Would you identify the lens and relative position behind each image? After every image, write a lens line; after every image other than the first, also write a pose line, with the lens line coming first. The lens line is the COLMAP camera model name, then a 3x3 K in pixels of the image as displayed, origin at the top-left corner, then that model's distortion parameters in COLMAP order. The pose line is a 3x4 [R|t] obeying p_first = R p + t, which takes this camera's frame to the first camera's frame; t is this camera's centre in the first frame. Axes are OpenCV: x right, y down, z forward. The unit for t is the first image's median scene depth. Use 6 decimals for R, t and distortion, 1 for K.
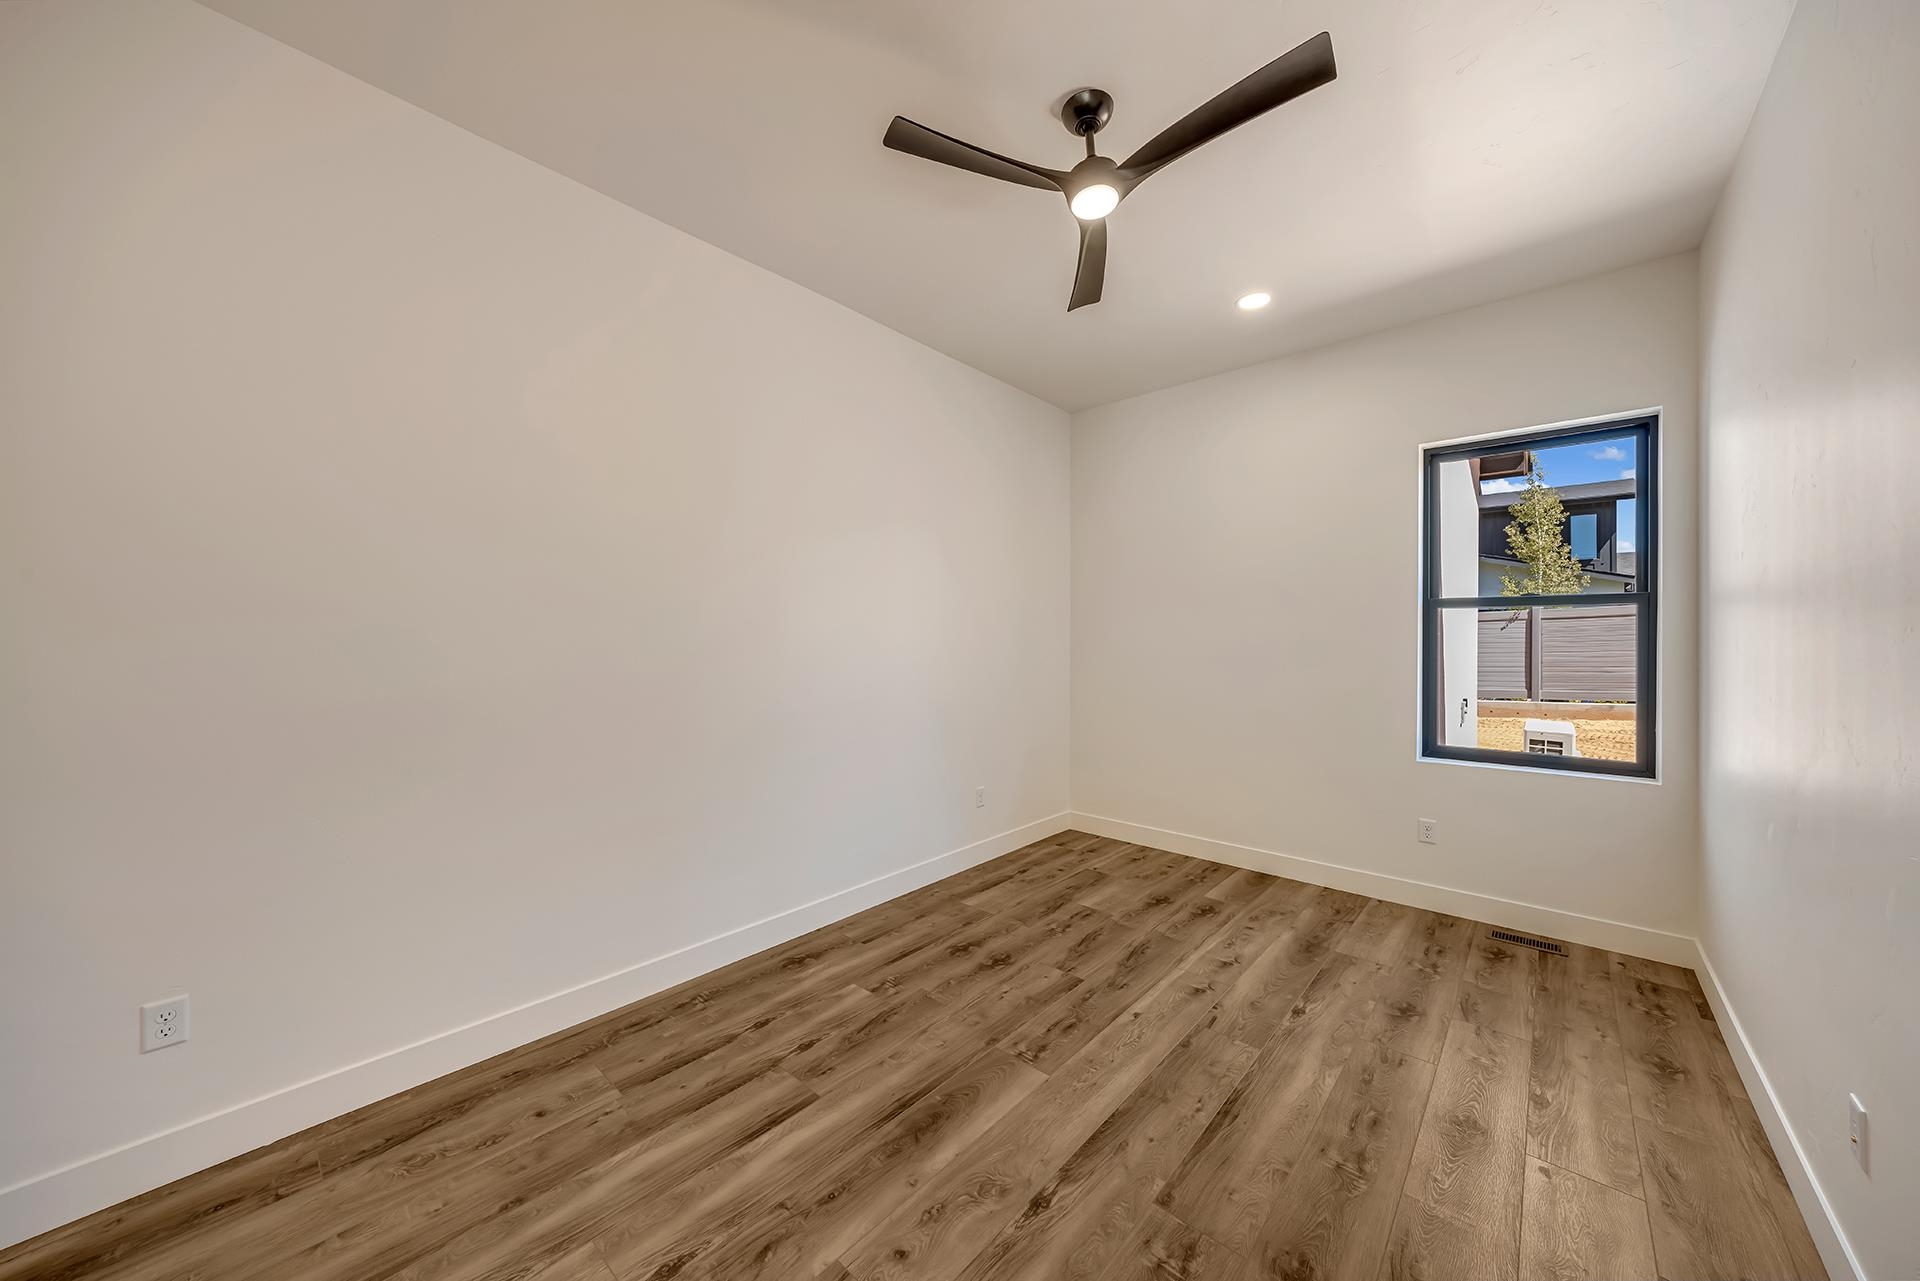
lens RADIAL K [[680.0, 0, 951.7], [0, 680.0, 640.4], [0, 0, 1]] dist [-0.015468, -0.000040]
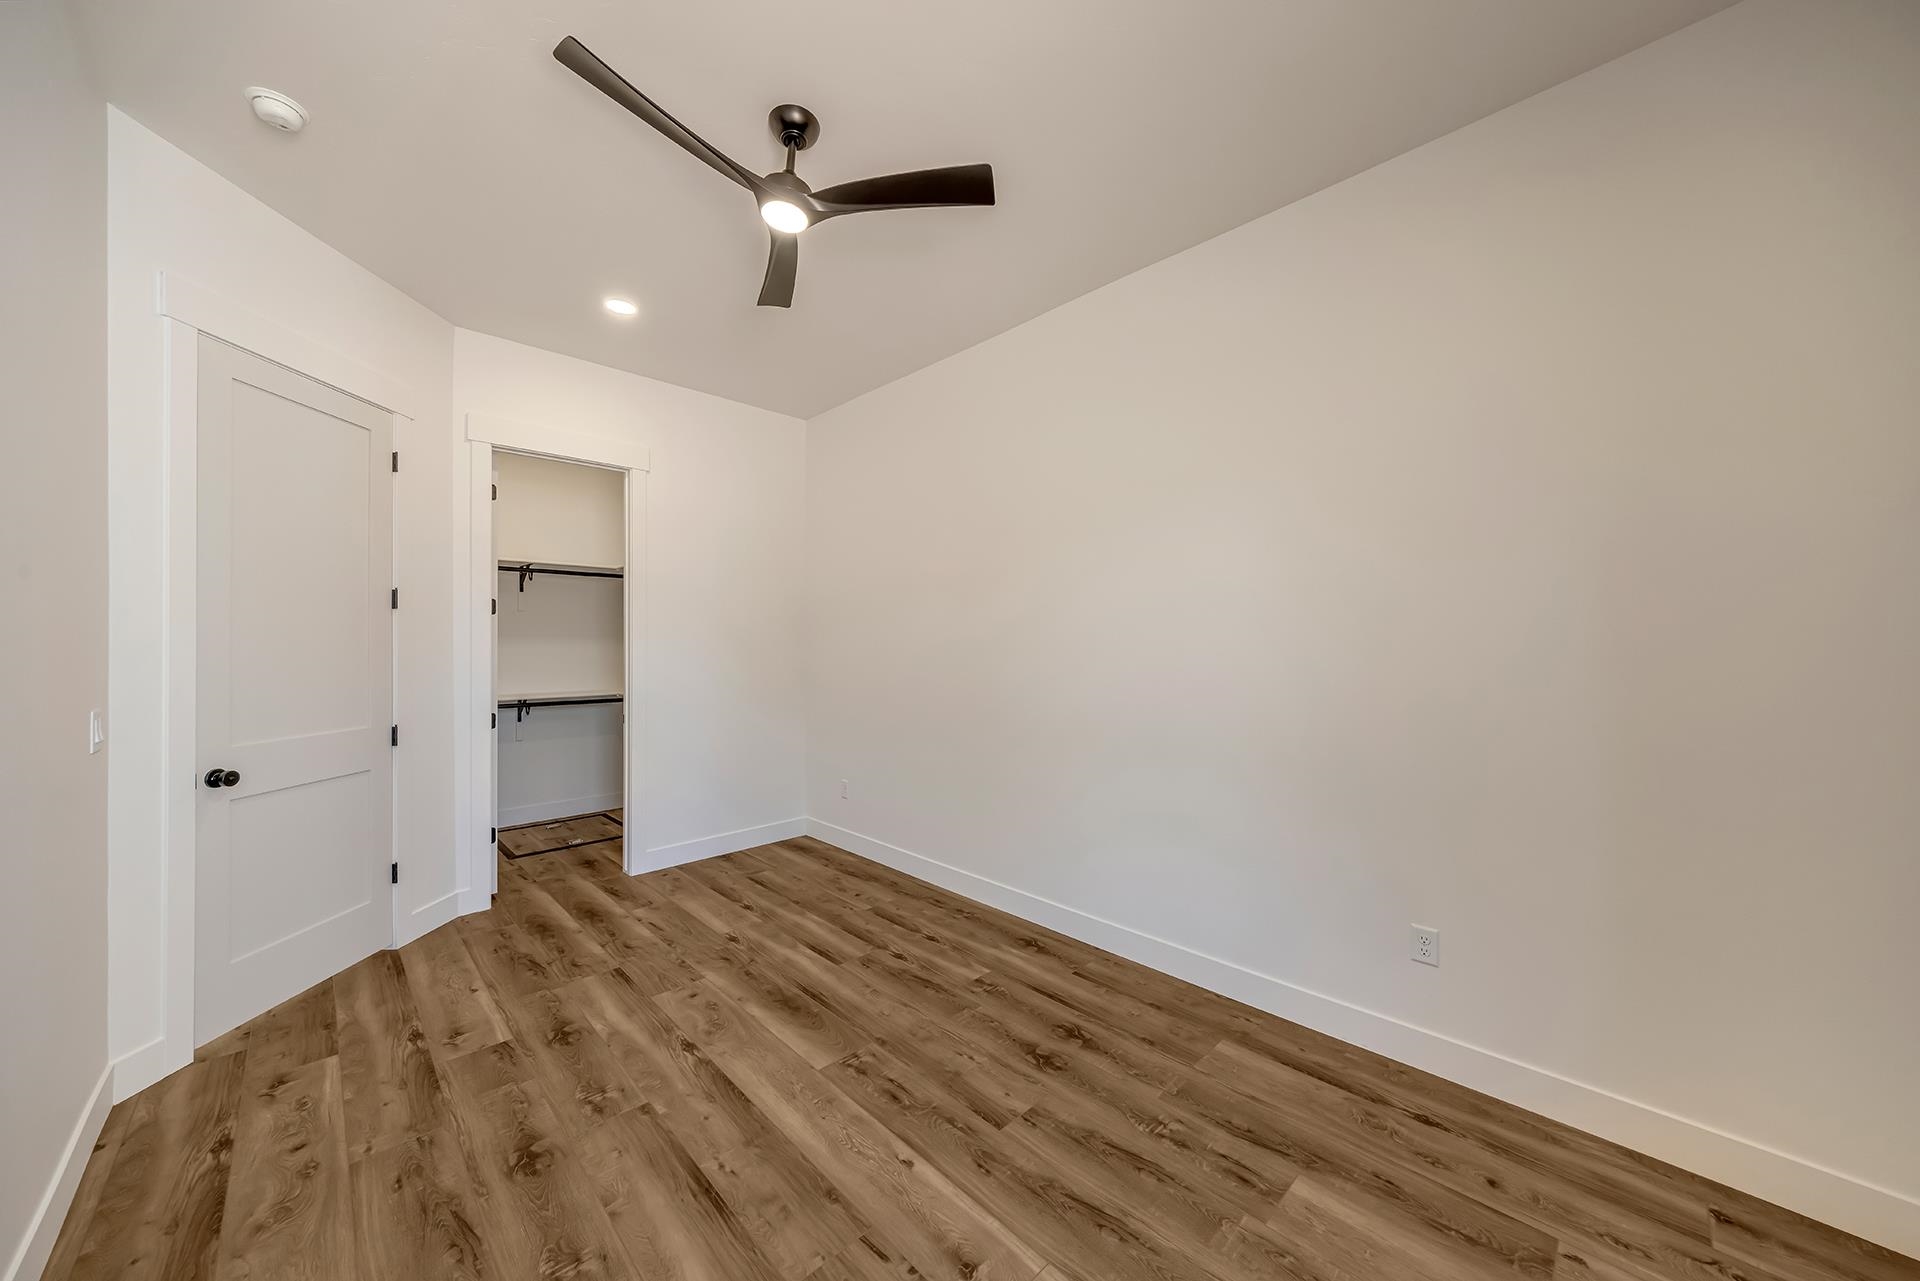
lens RADIAL K [[680.0, 0, 951.7], [0, 680.0, 640.4], [0, 0, 1]] dist [-0.015468, -0.000040]
pose [[-0.069732, 0.006336, -0.997546, 0.971645], [-0.014368, 0.999870, 0.007355, -0.022044], [0.997462, 0.014846, -0.069632, 1.060207]]
